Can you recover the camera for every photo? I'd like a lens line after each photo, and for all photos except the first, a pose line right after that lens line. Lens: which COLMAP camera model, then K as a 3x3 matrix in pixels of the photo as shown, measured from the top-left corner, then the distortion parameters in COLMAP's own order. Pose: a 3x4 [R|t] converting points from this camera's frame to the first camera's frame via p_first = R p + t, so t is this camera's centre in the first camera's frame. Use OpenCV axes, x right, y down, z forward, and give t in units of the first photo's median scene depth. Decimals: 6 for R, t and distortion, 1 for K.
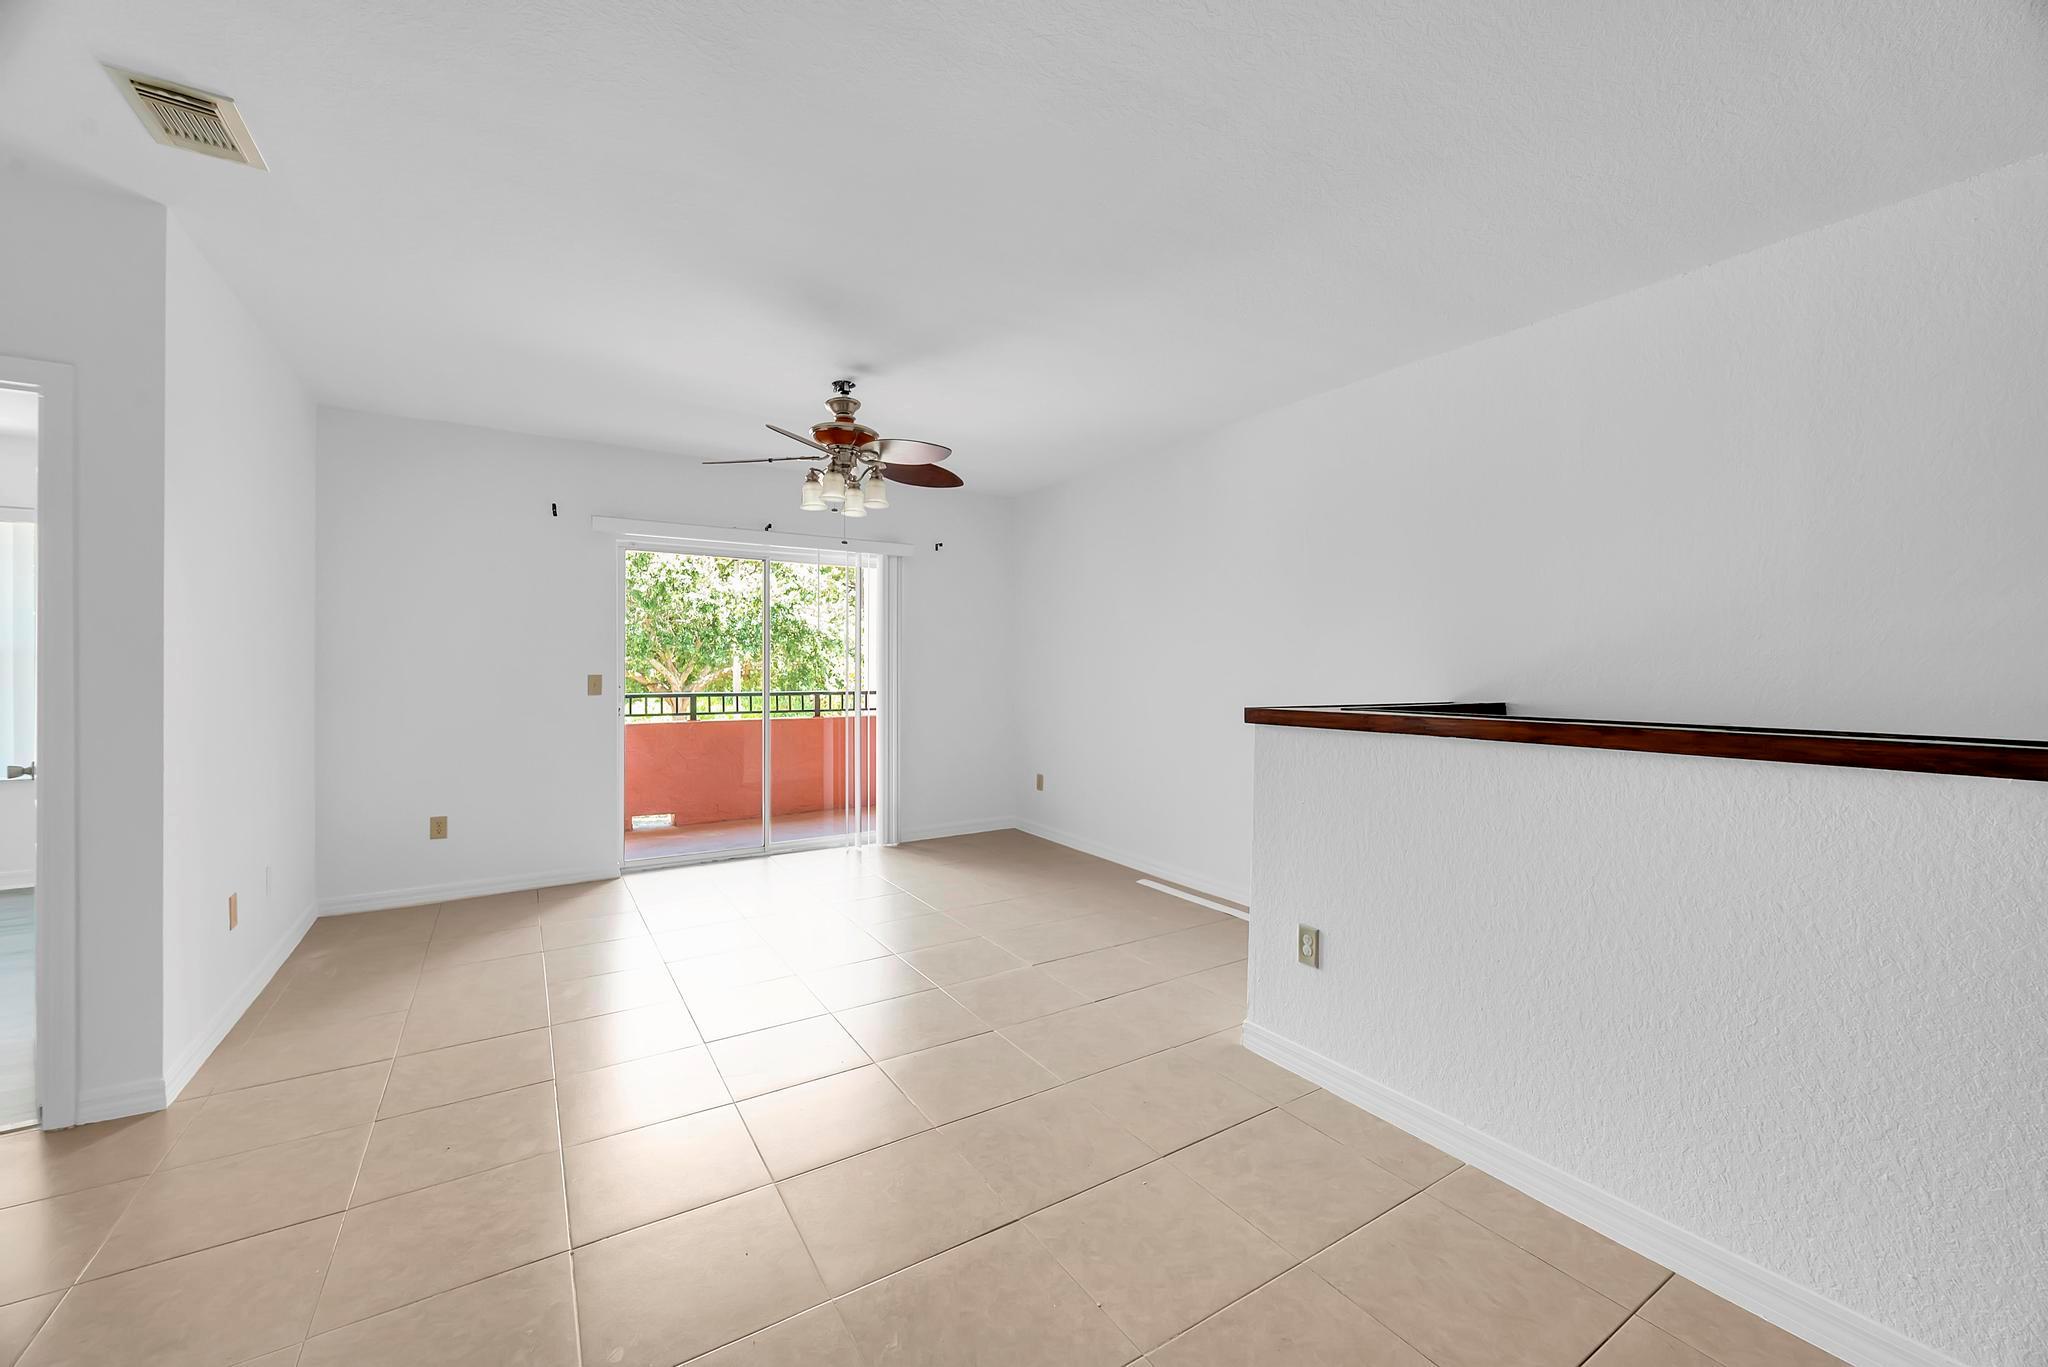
lens RADIAL K [[812.1, 0, 1028.0], [0, 812.1, 672.7], [0, 0, 1]] dist [0.000050, 0.000282]
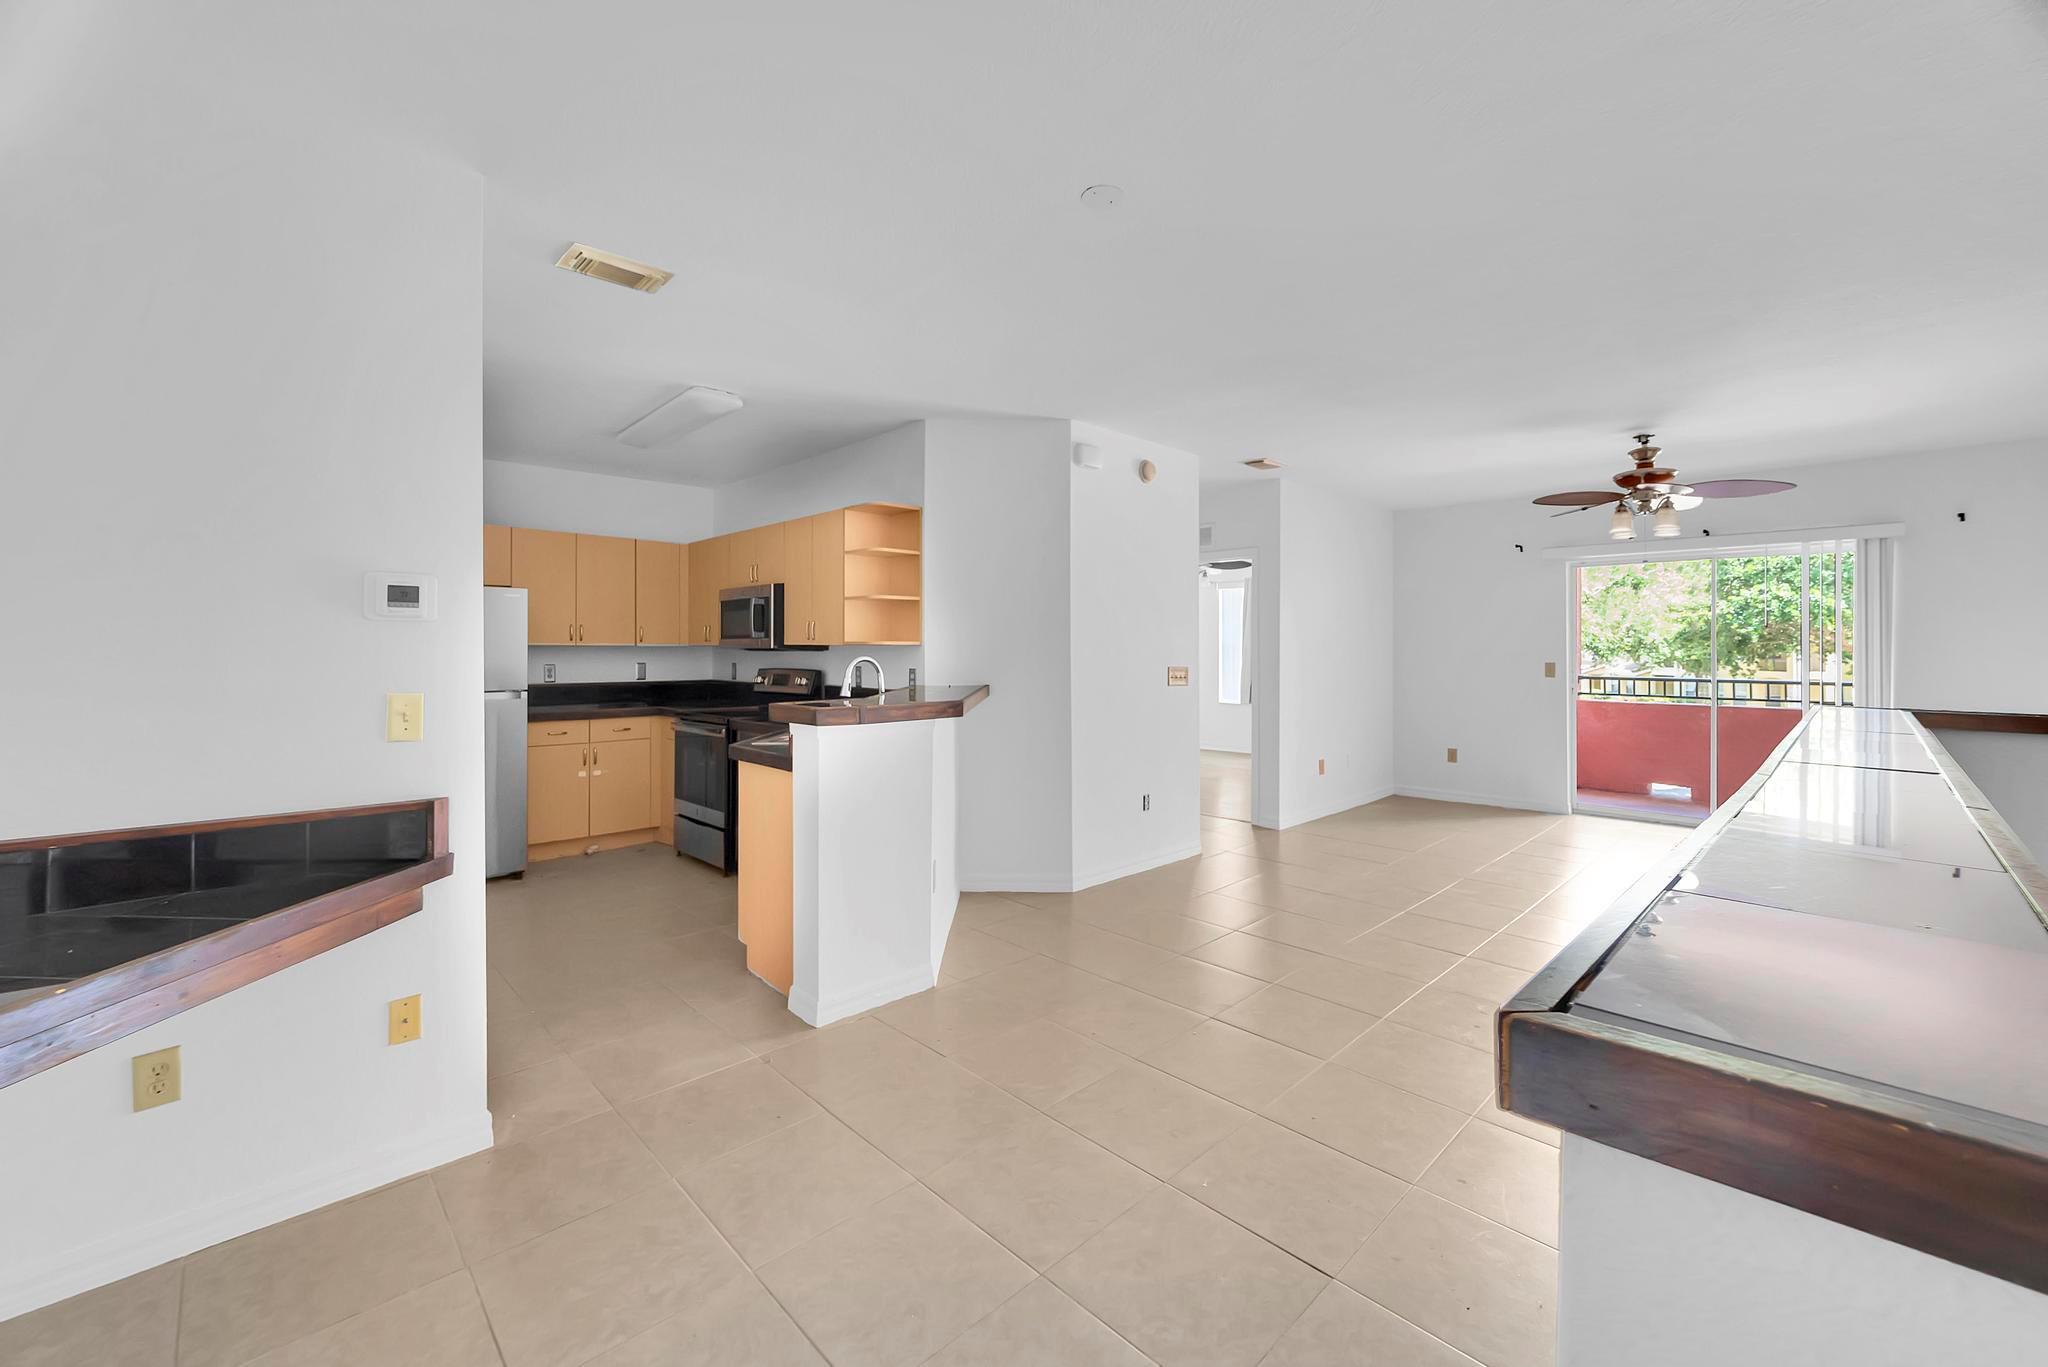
lens RADIAL K [[812.1, 0, 1026.3], [0, 812.1, 648.9], [0, 0, 1]] dist [0.000050, 0.000282]
pose [[0.208191, 0.000258, -0.978088, 0.806710], [-0.004163, 0.999991, -0.000622, -0.020322], [0.978079, 0.004201, 0.208191, -0.202551]]
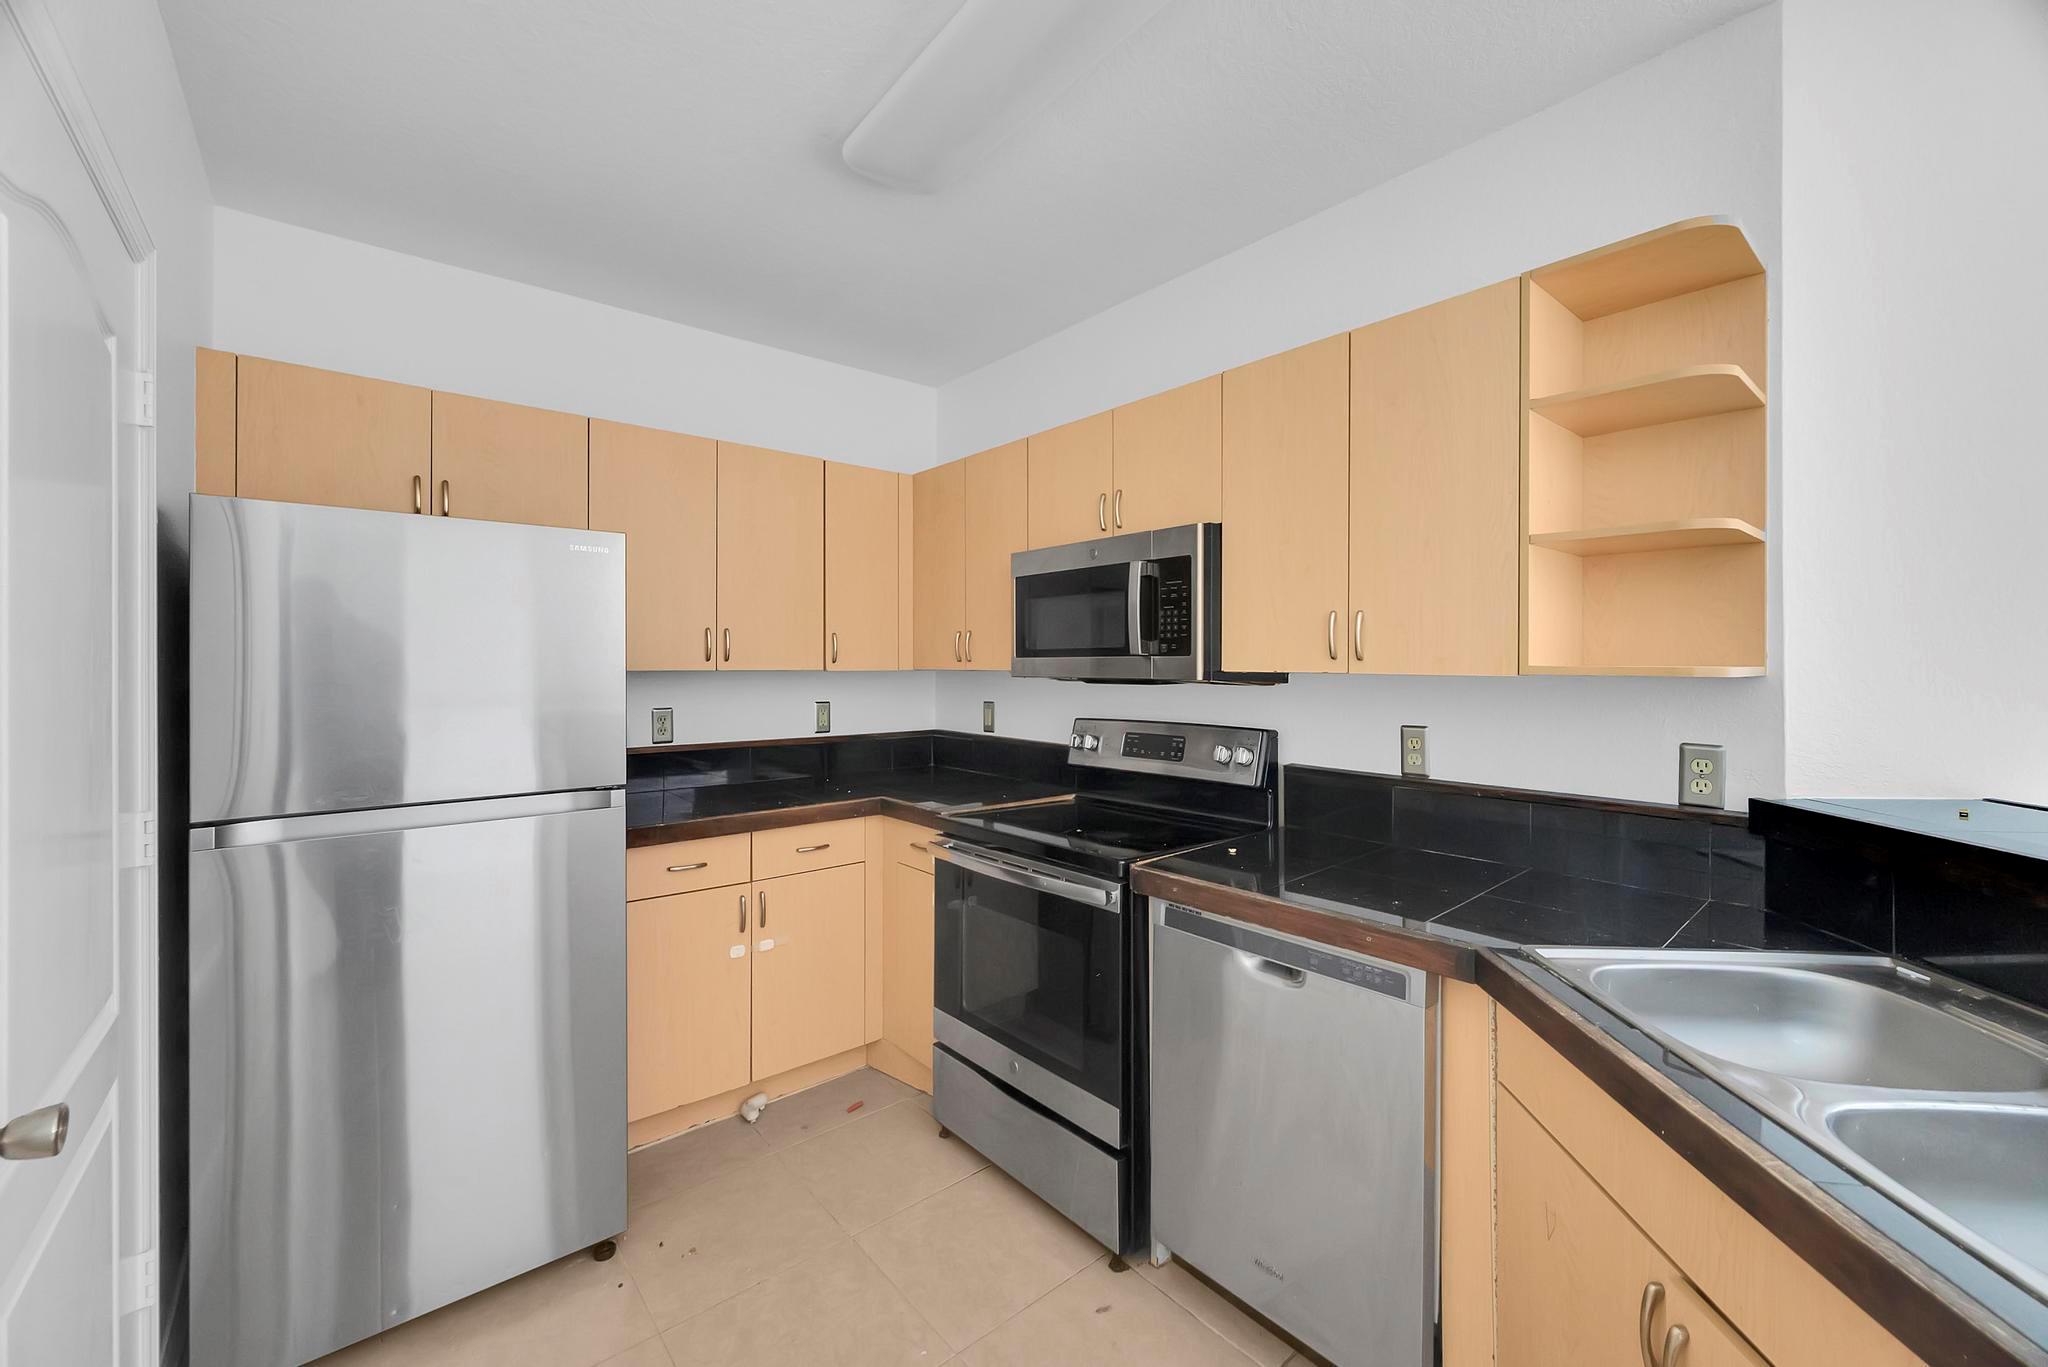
lens RADIAL K [[812.1, 0, 1024.4], [0, 812.1, 662.1], [0, 0, 1]] dist [0.000050, 0.000282]
pose [[0.138787, -0.002005, -0.990320, -0.046824], [-0.005225, 0.999983, -0.002757, -0.030393], [0.990308, 0.005558, 0.138774, -0.522021]]
